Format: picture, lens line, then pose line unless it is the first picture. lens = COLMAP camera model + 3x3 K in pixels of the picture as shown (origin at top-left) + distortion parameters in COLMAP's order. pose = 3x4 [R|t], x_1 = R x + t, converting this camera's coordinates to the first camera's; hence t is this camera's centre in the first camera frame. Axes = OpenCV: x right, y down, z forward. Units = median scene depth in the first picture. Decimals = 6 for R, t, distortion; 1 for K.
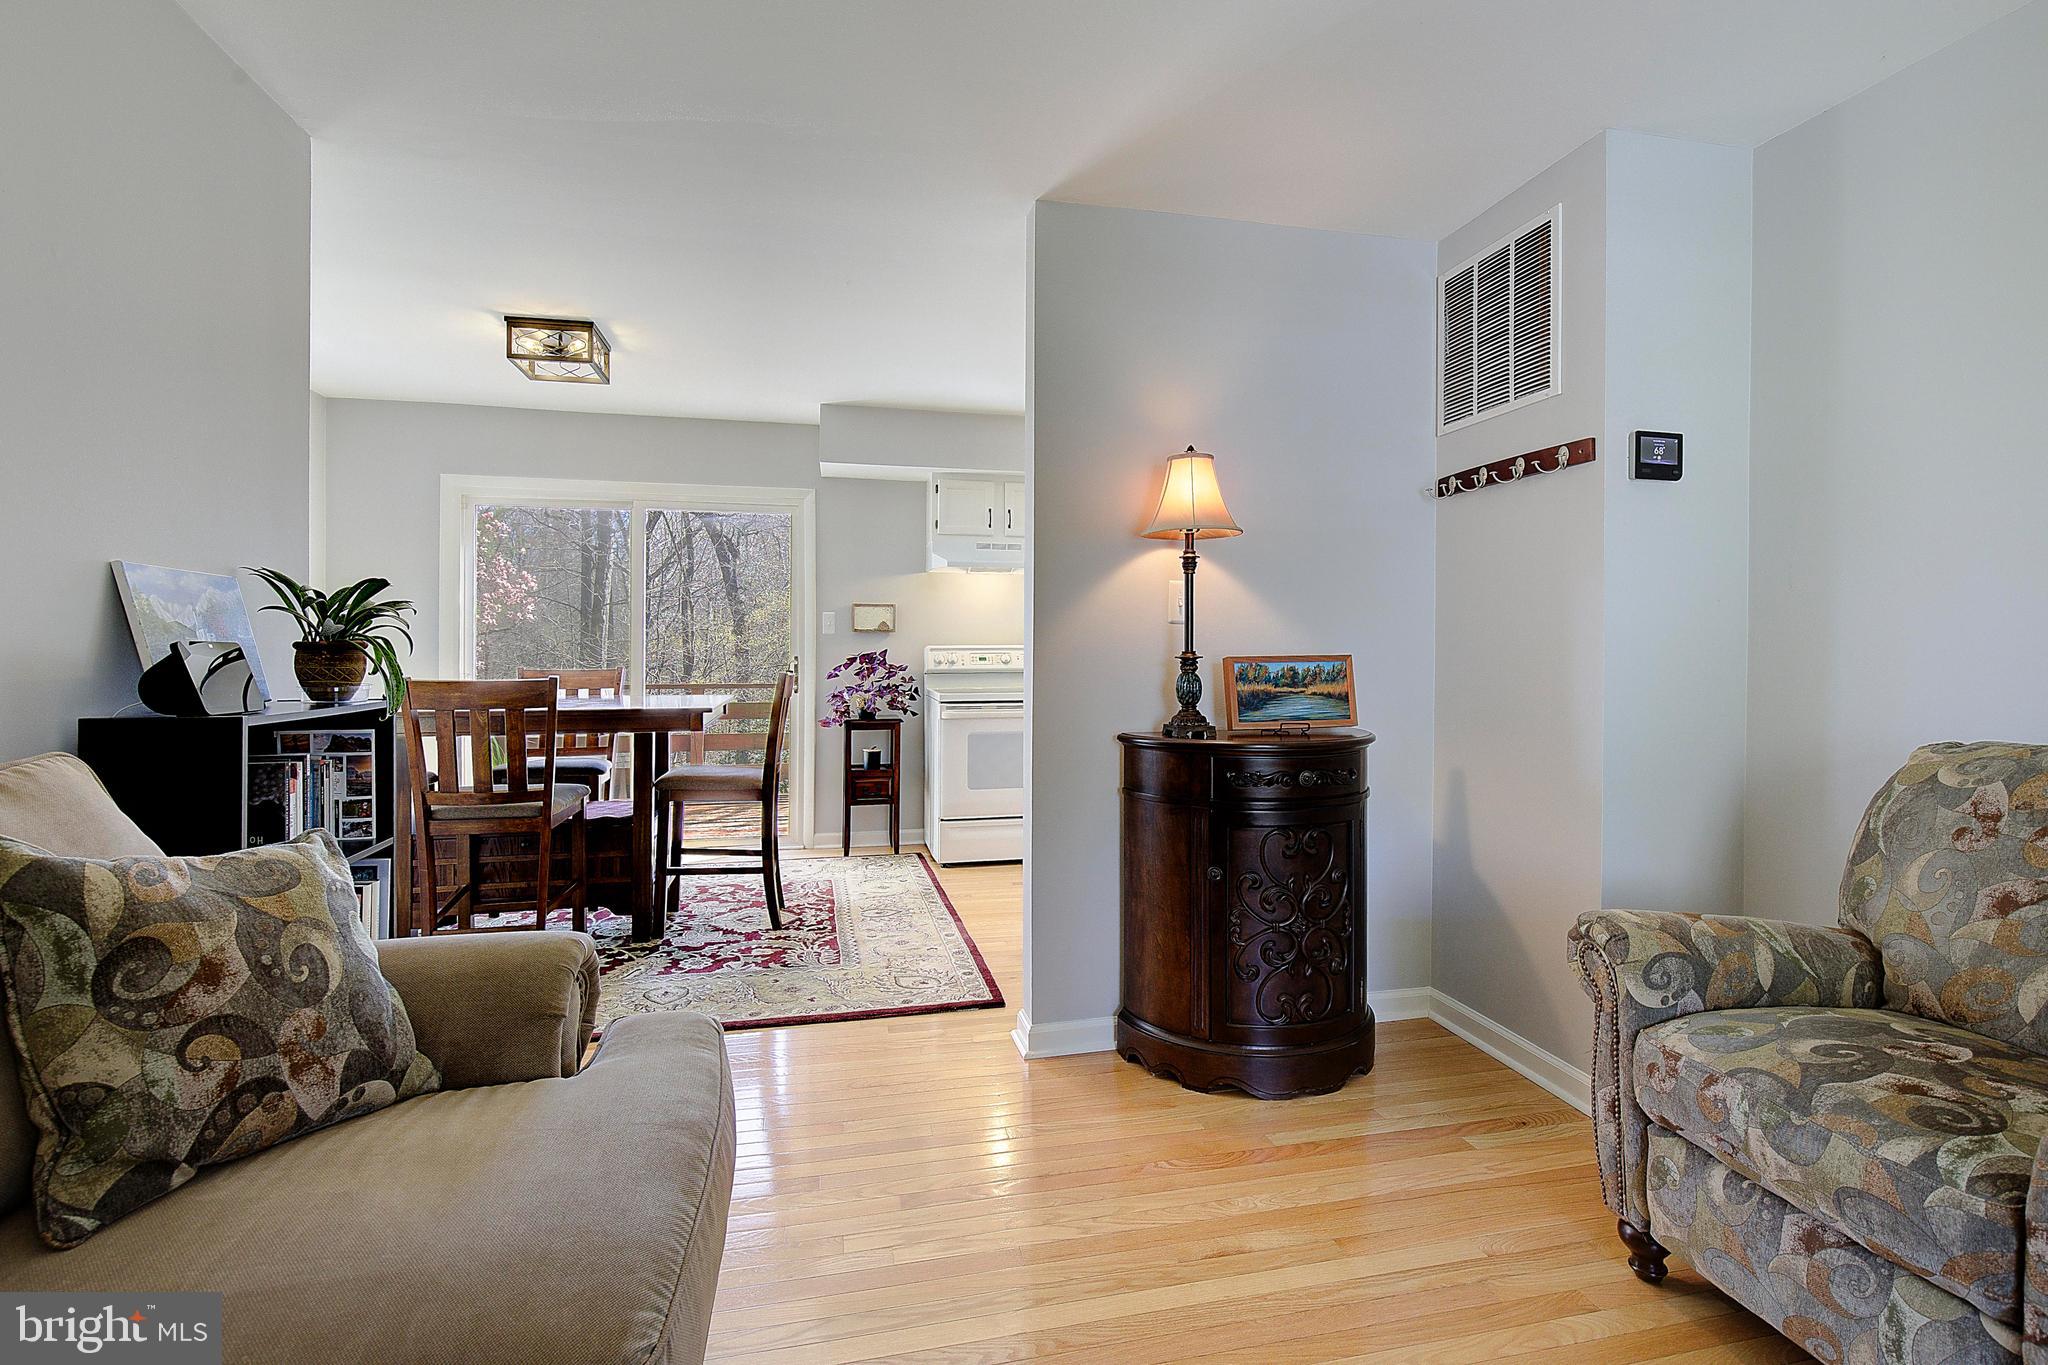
lens RADIAL K [[964.6, 0, 1045.1], [0, 964.6, 653.2], [0, 0, 1]] dist [-0.012271, 0.001272]
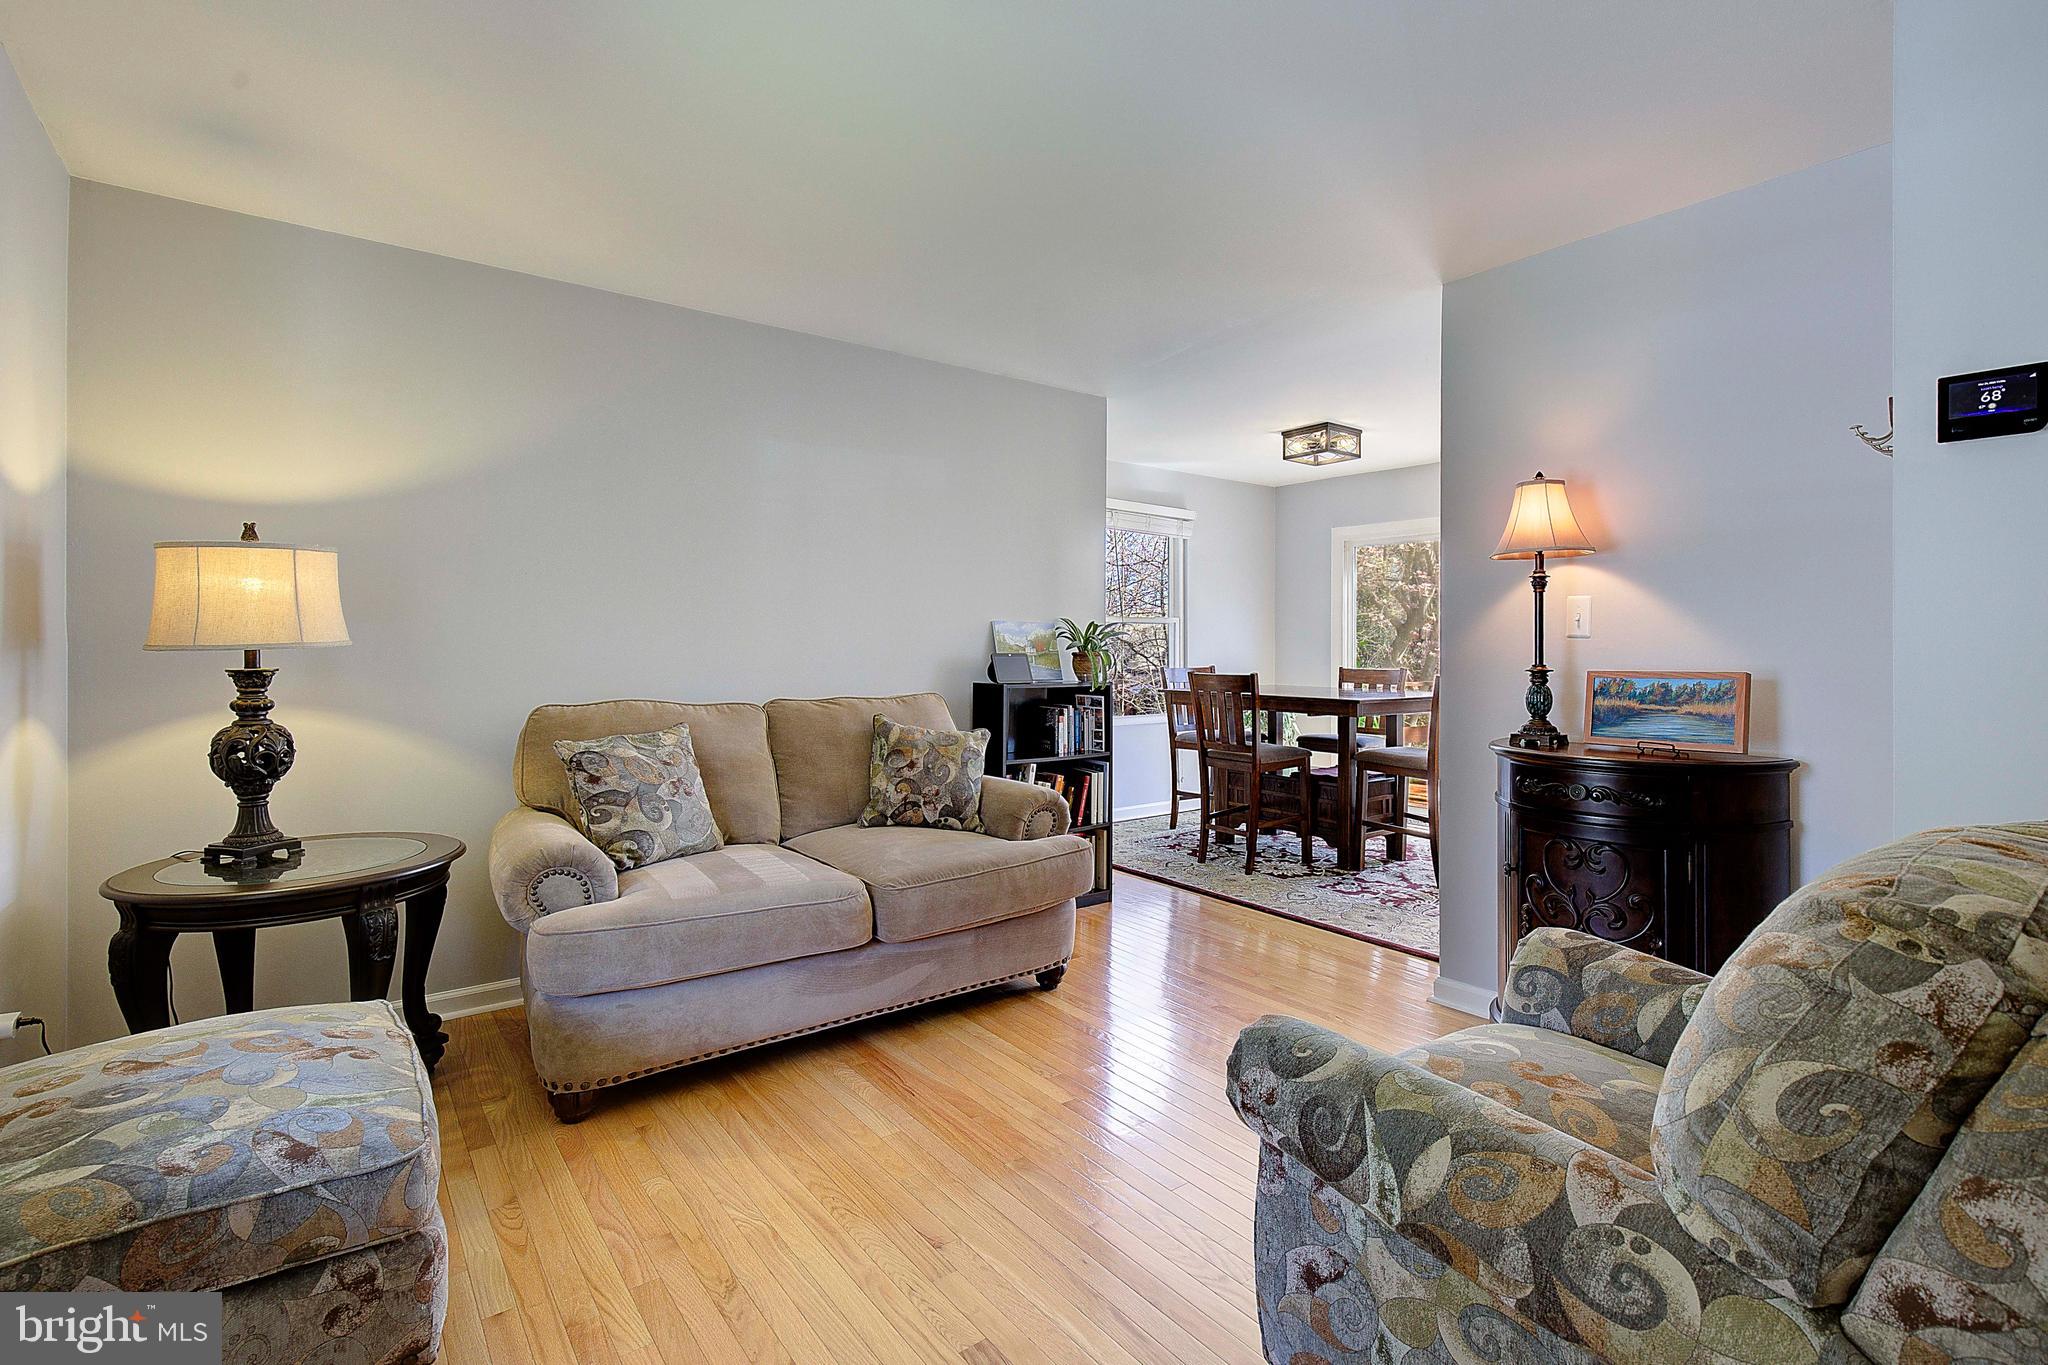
lens RADIAL K [[964.6, 0, 1028.5], [0, 964.6, 663.2], [0, 0, 1]] dist [-0.012271, 0.001272]
pose [[0.396923, 0.018069, -0.917674, 0.908009], [-0.006227, 0.999836, 0.016994, -0.018587], [0.917831, -0.001031, 0.396970, 0.055292]]
